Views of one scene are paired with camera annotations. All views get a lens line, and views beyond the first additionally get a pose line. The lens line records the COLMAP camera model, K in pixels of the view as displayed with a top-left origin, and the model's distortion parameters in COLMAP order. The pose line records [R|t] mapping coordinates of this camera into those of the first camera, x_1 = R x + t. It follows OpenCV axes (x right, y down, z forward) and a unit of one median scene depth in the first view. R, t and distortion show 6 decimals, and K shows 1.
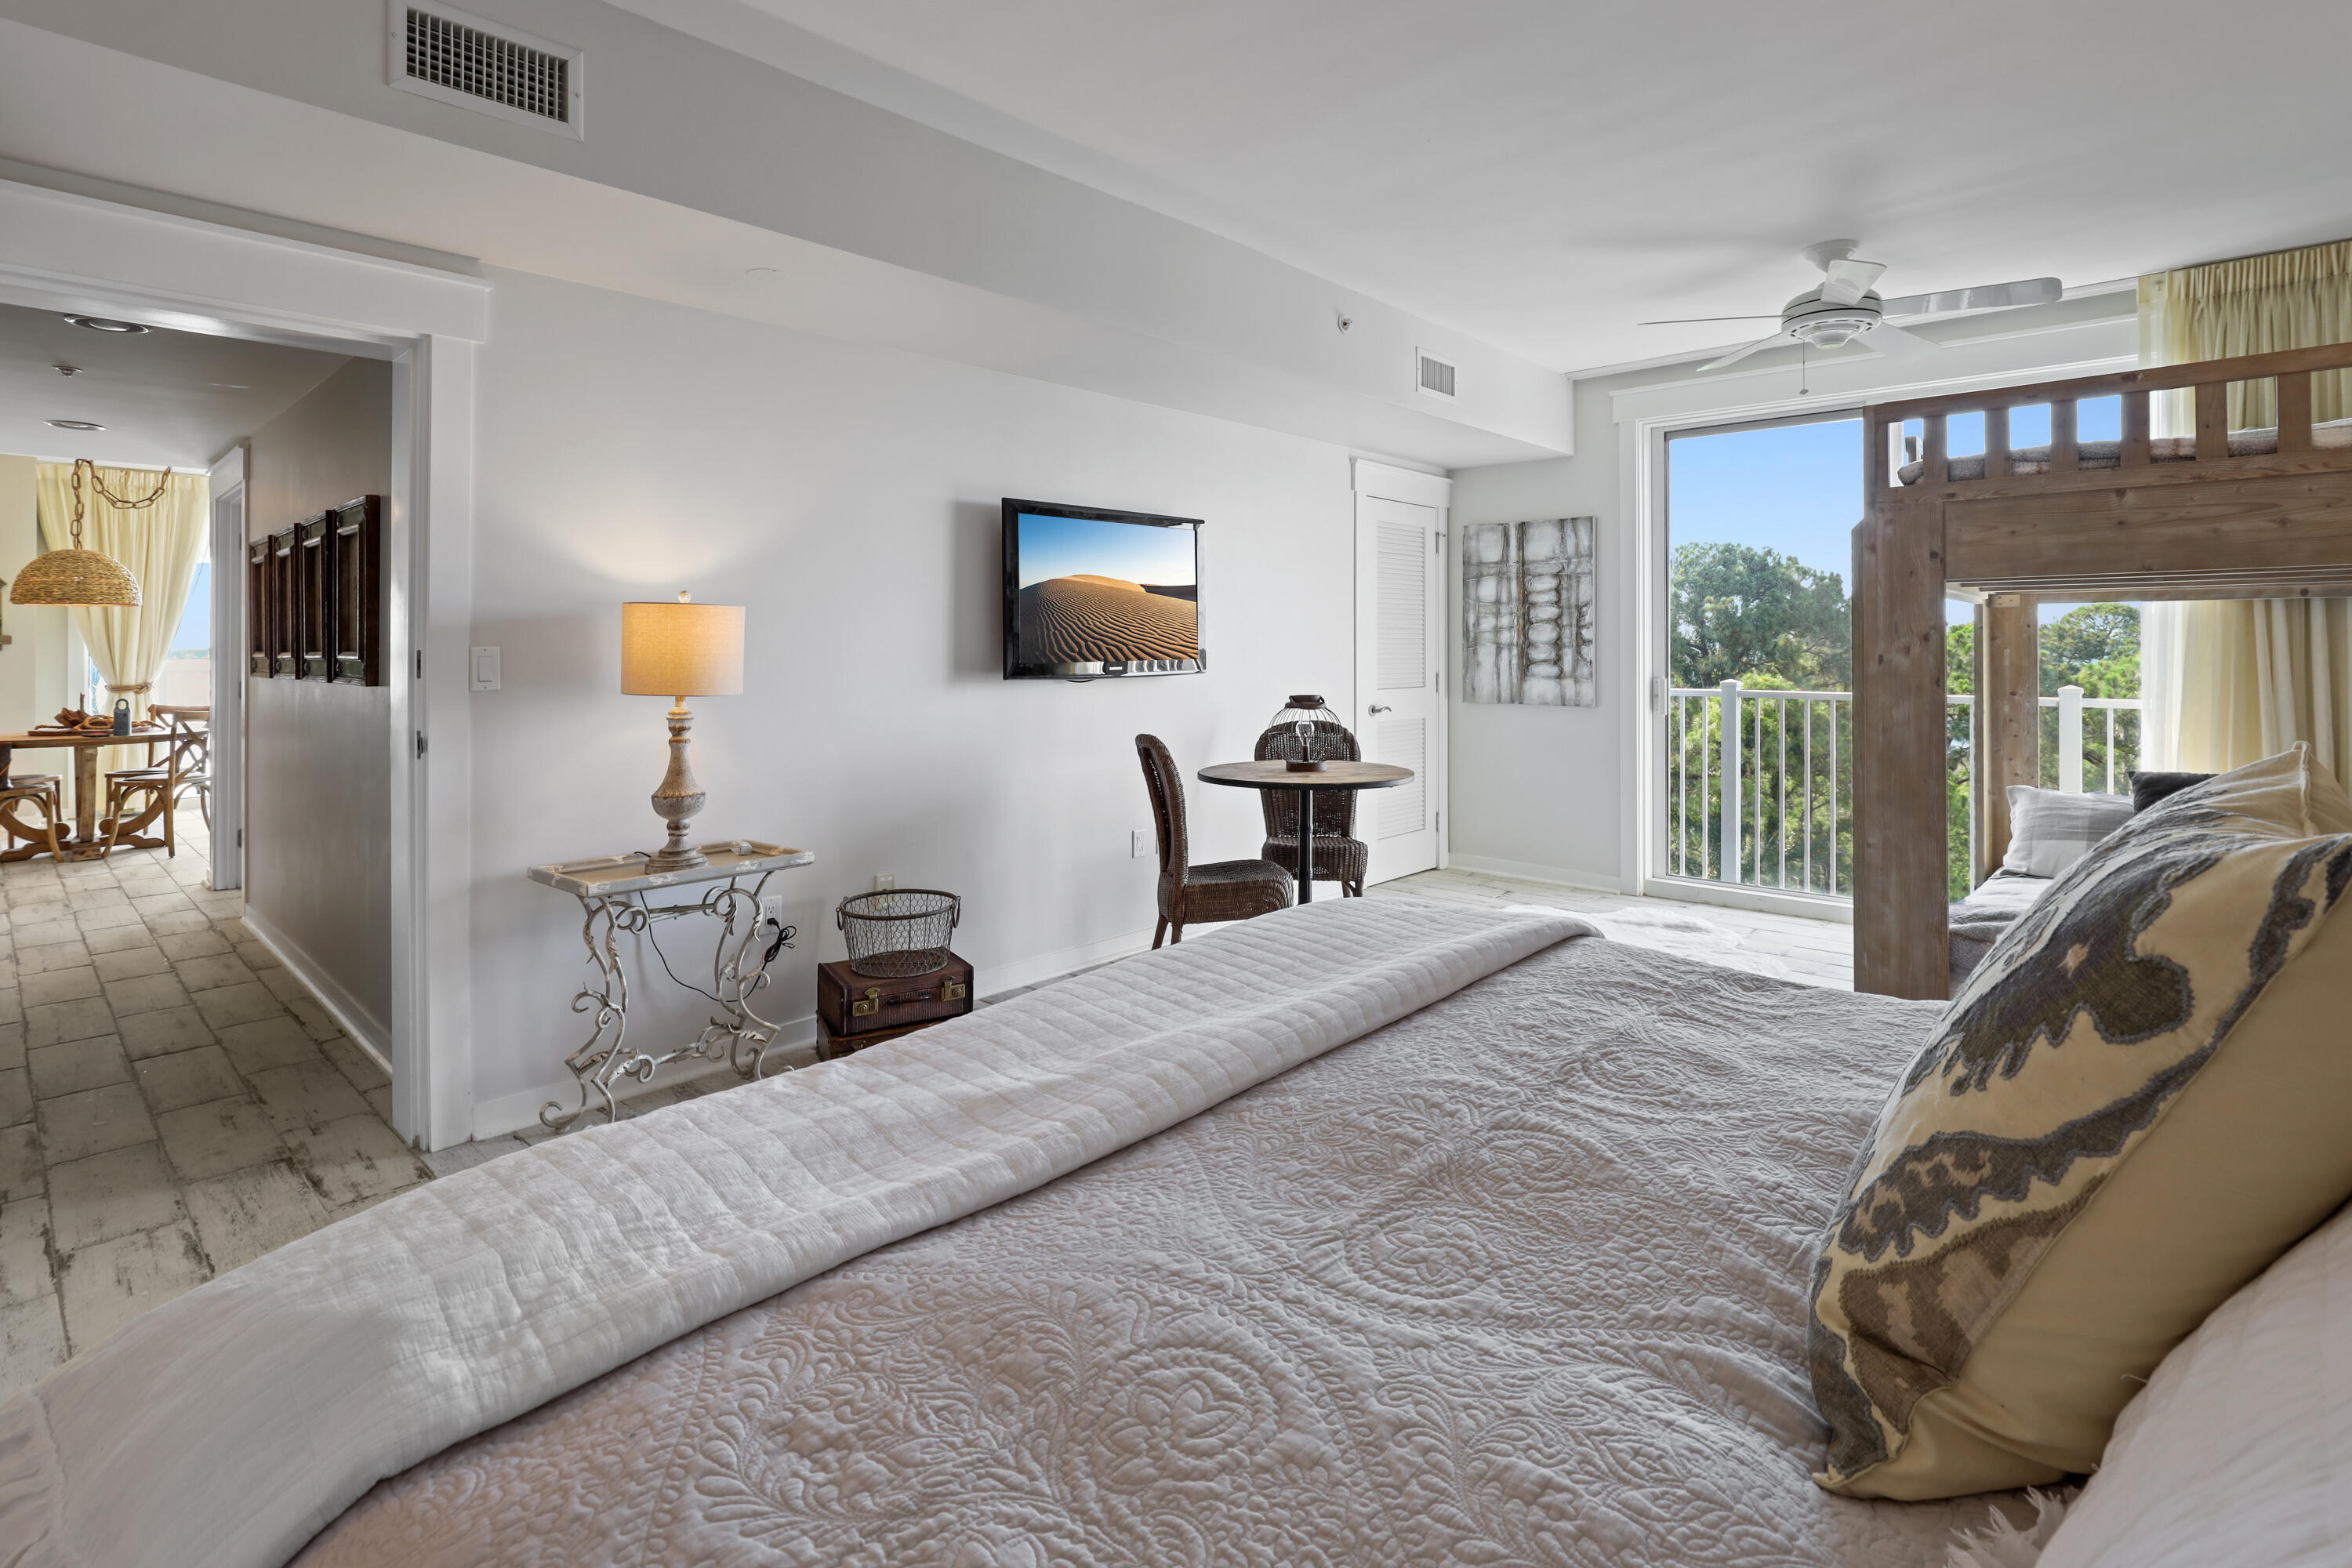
lens RADIAL K [[1121.5, 0, 1153.8], [0, 1121.5, 644.5], [0, 0, 1]] dist [-0.027996, 0.008058]
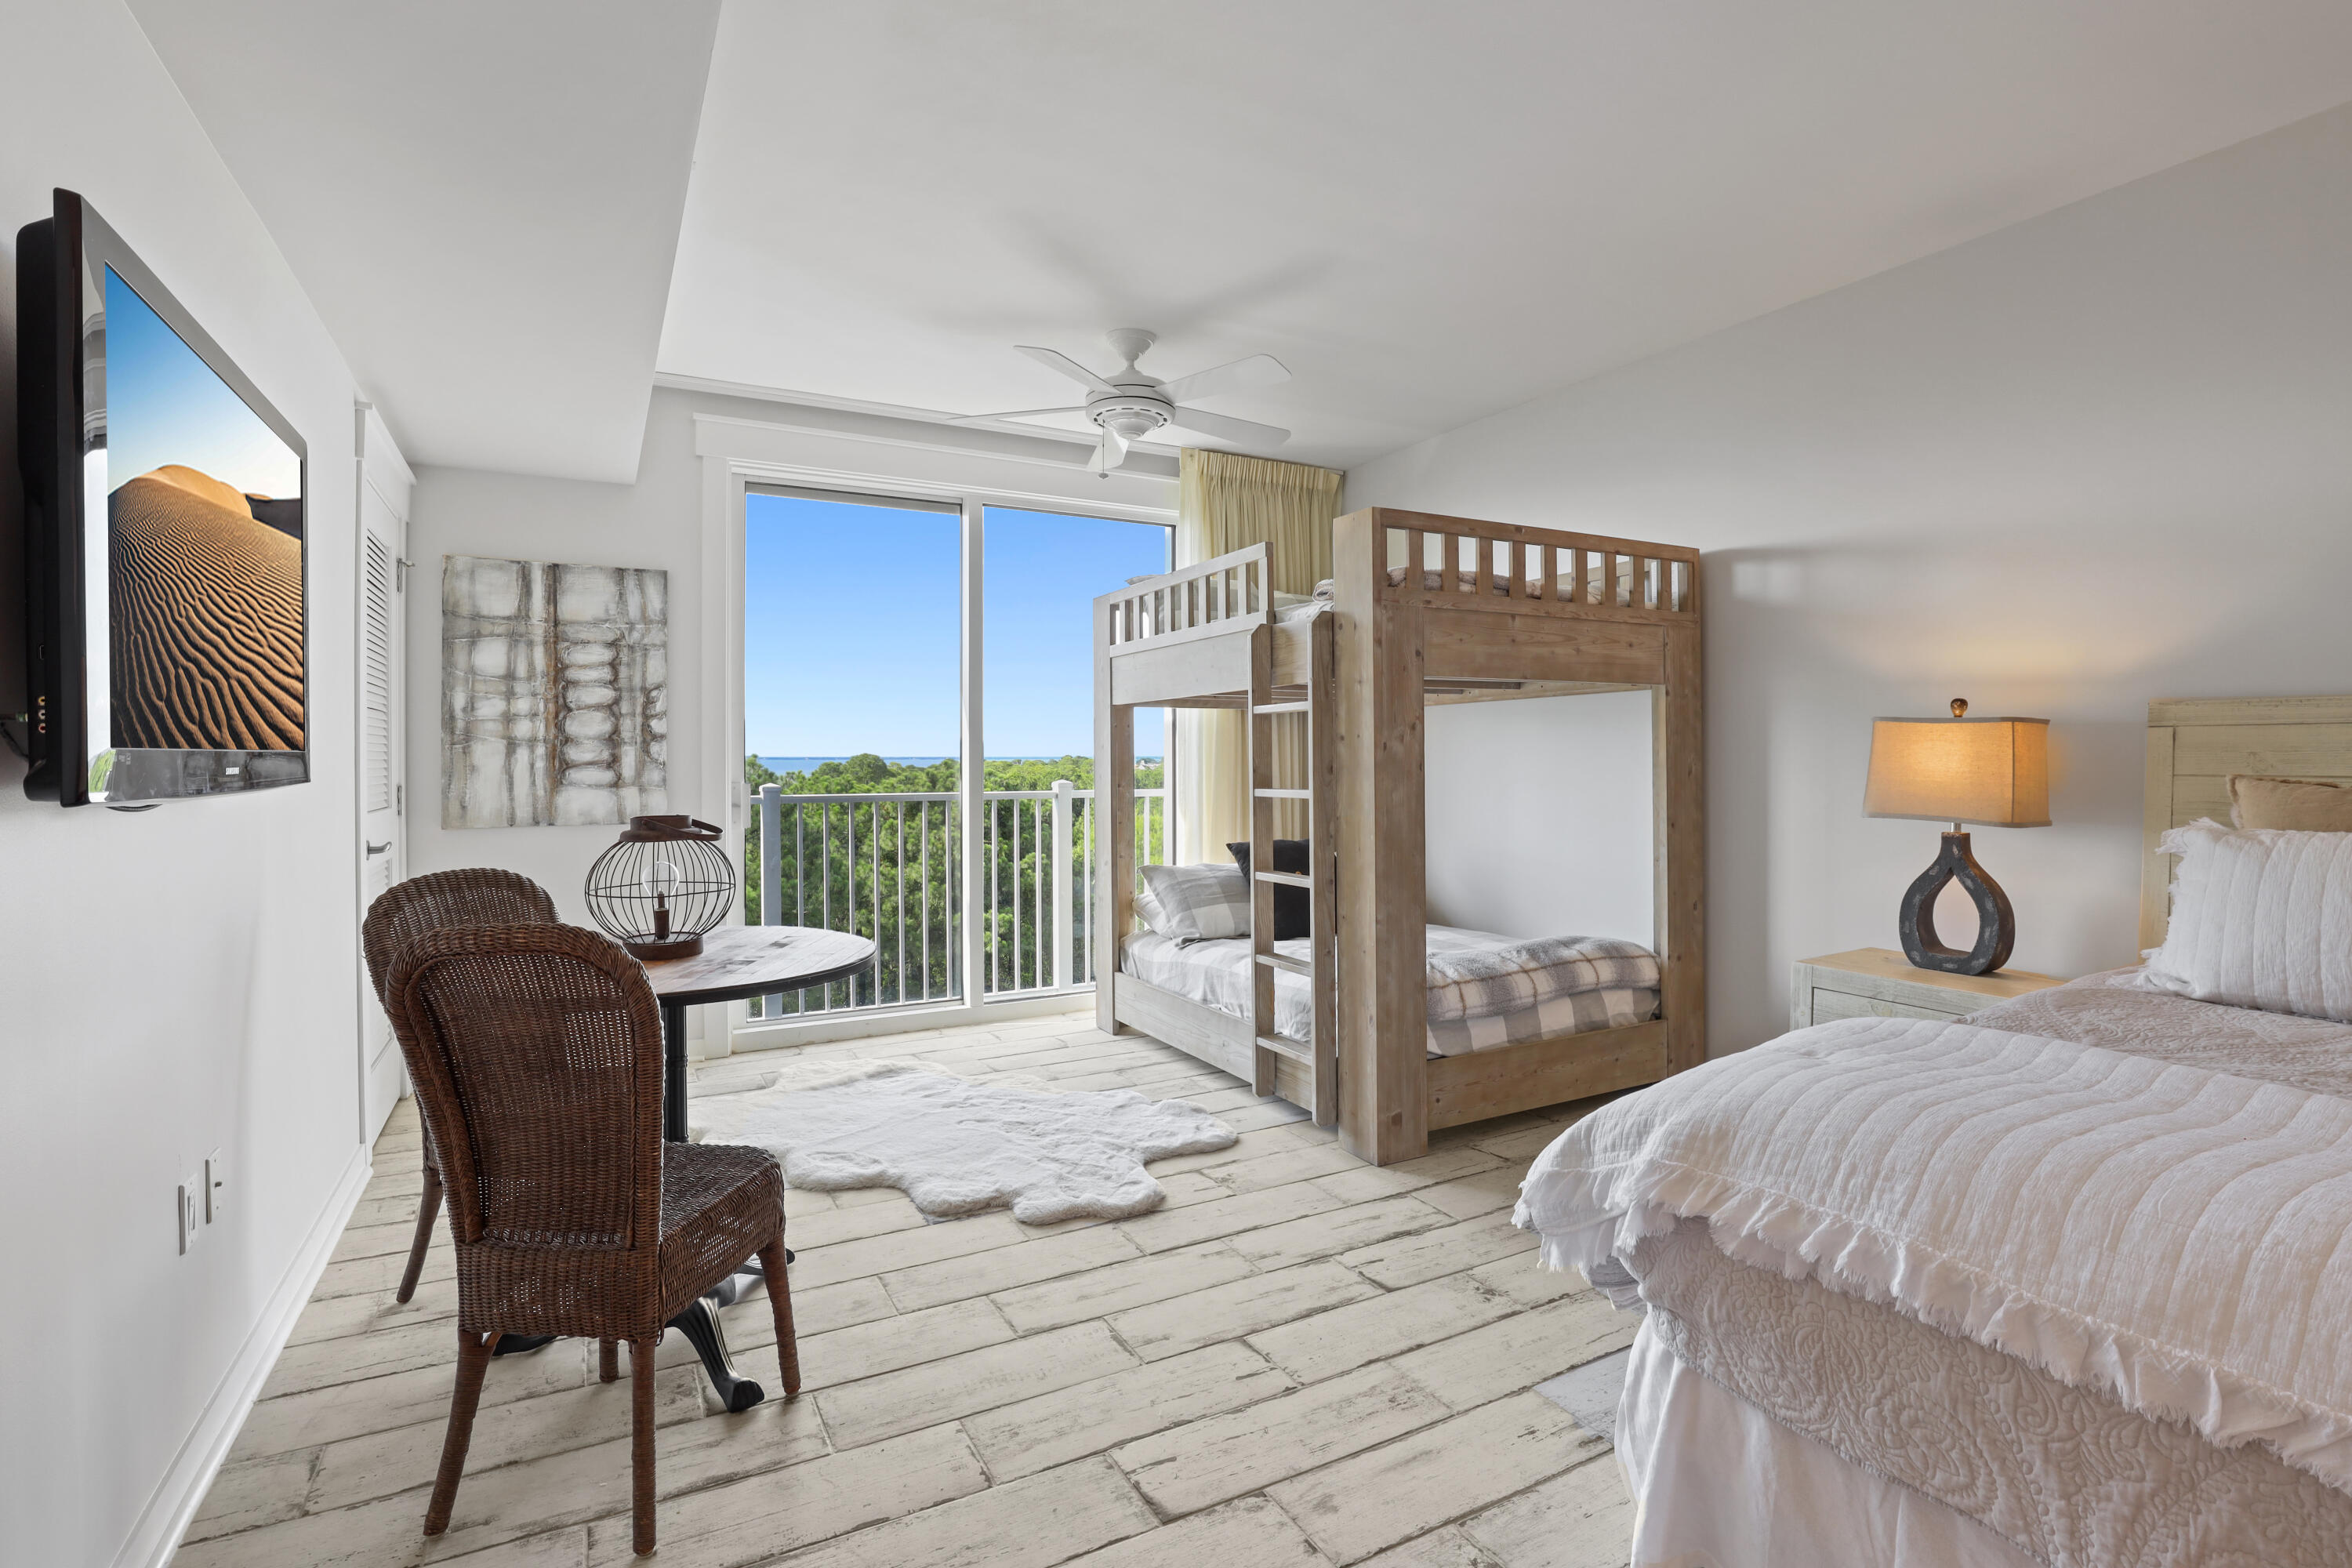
lens RADIAL K [[1121.5, 0, 1181.4], [0, 1121.5, 755.9], [0, 0, 1]] dist [-0.027996, 0.008058]
pose [[0.290053, 0.000336, 0.957011, -0.224012], [0.002241, 0.999997, -0.001030, 0.011742], [-0.957008, 0.002444, 0.290051, 0.447739]]
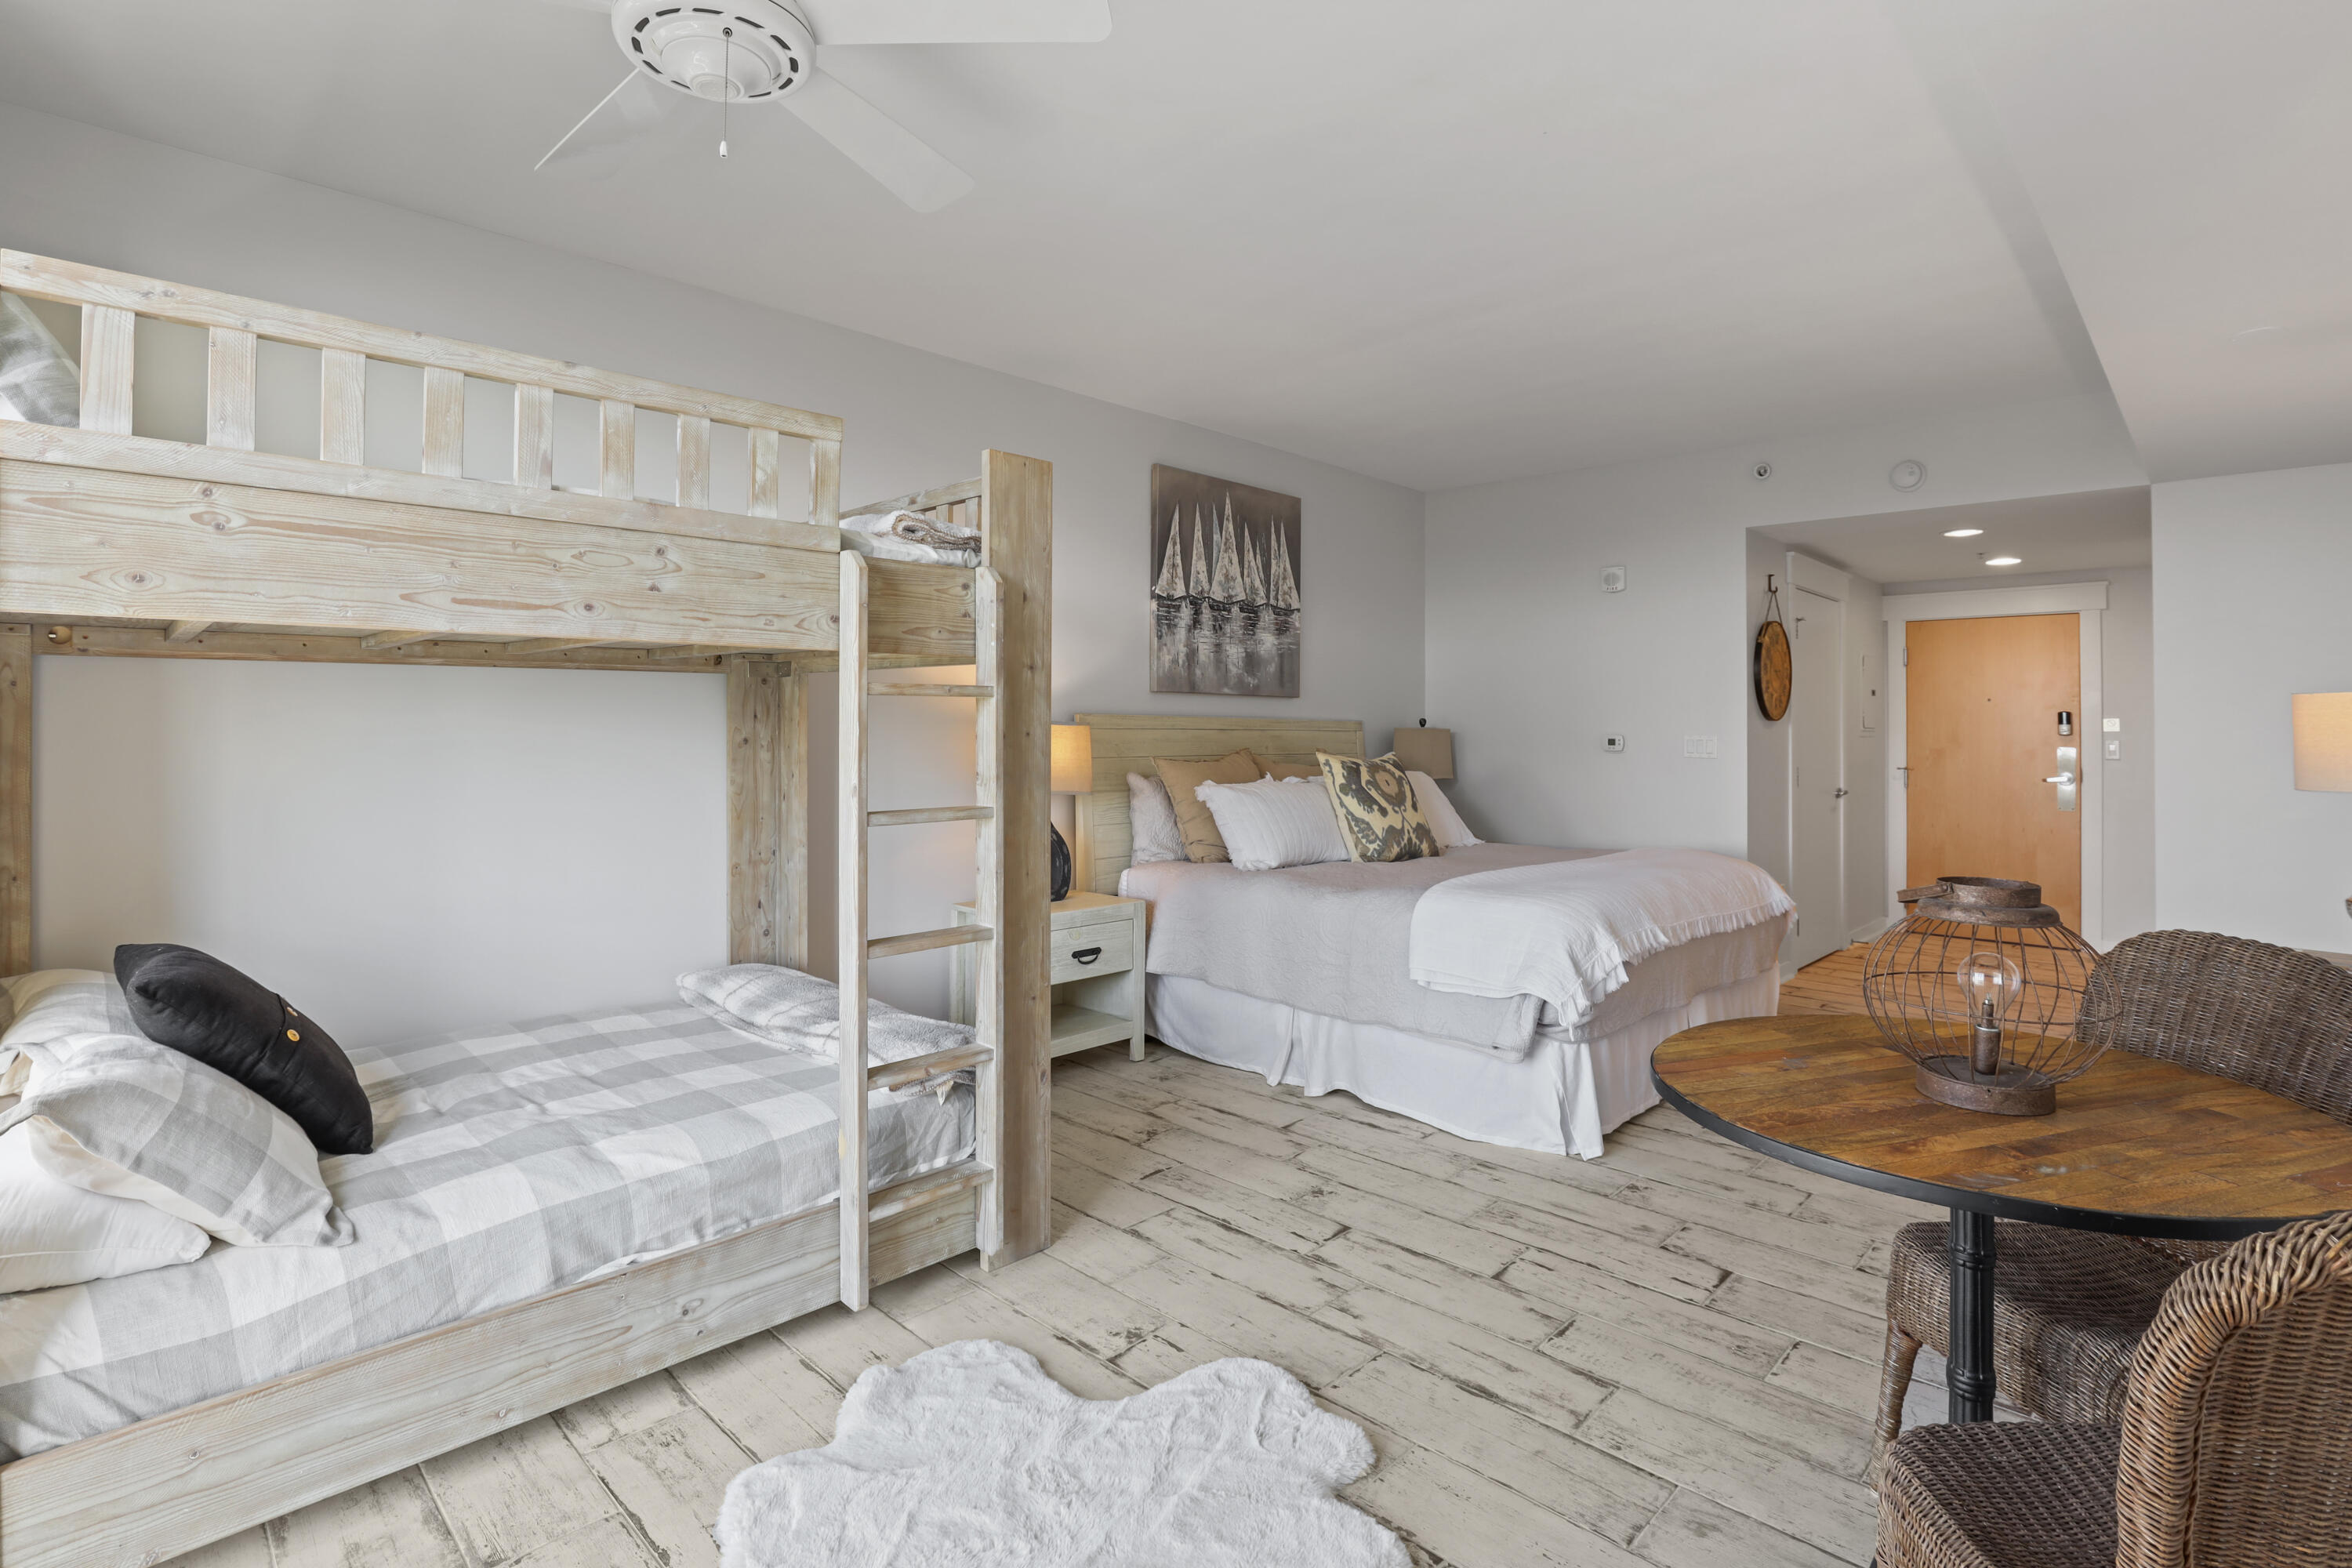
lens RADIAL K [[1121.5, 0, 1205.1], [0, 1121.5, 718.4], [0, 0, 1]] dist [-0.027996, 0.008058]
pose [[-0.999855, -0.006540, -0.015693, 0.290891], [-0.006429, 0.999954, -0.007083, -0.002846], [0.015739, -0.006981, -0.999852, 0.996245]]
